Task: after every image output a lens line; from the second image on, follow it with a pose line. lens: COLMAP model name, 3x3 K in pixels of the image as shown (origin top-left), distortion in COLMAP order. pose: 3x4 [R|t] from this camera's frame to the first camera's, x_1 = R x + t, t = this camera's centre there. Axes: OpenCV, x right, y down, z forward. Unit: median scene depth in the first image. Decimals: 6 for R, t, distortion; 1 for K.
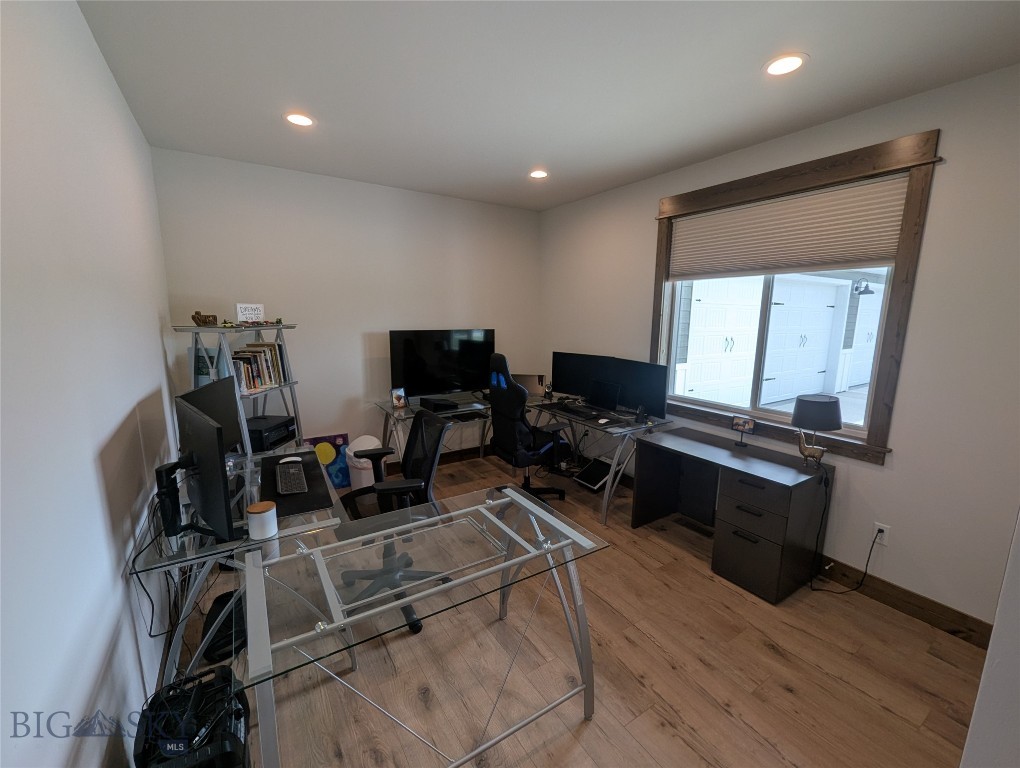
lens RADIAL K [[422.5, 0, 519.4], [0, 422.5, 385.7], [0, 0, 1]] dist [-0.002204, -0.000249]
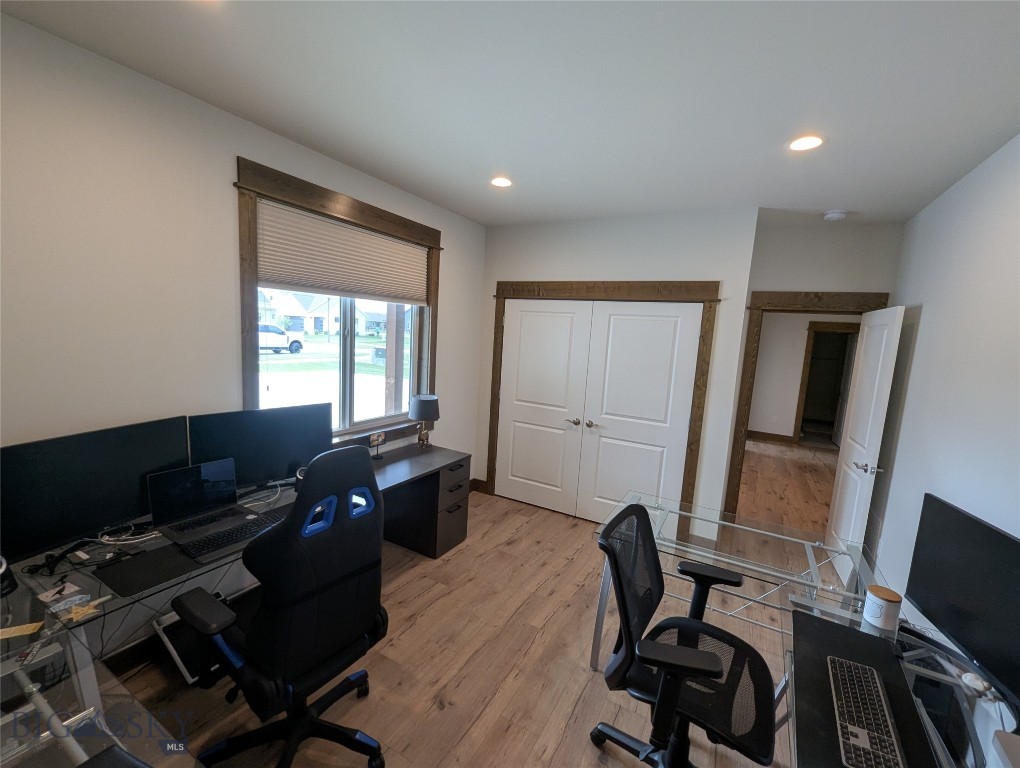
lens RADIAL K [[422.5, 0, 512.4], [0, 422.5, 383.1], [0, 0, 1]] dist [-0.002204, -0.000249]
pose [[-0.452684, -0.145846, 0.879663, -0.615823], [0.086172, 0.974759, 0.205957, -0.266066], [-0.887498, 0.169036, -0.428690, 1.271189]]
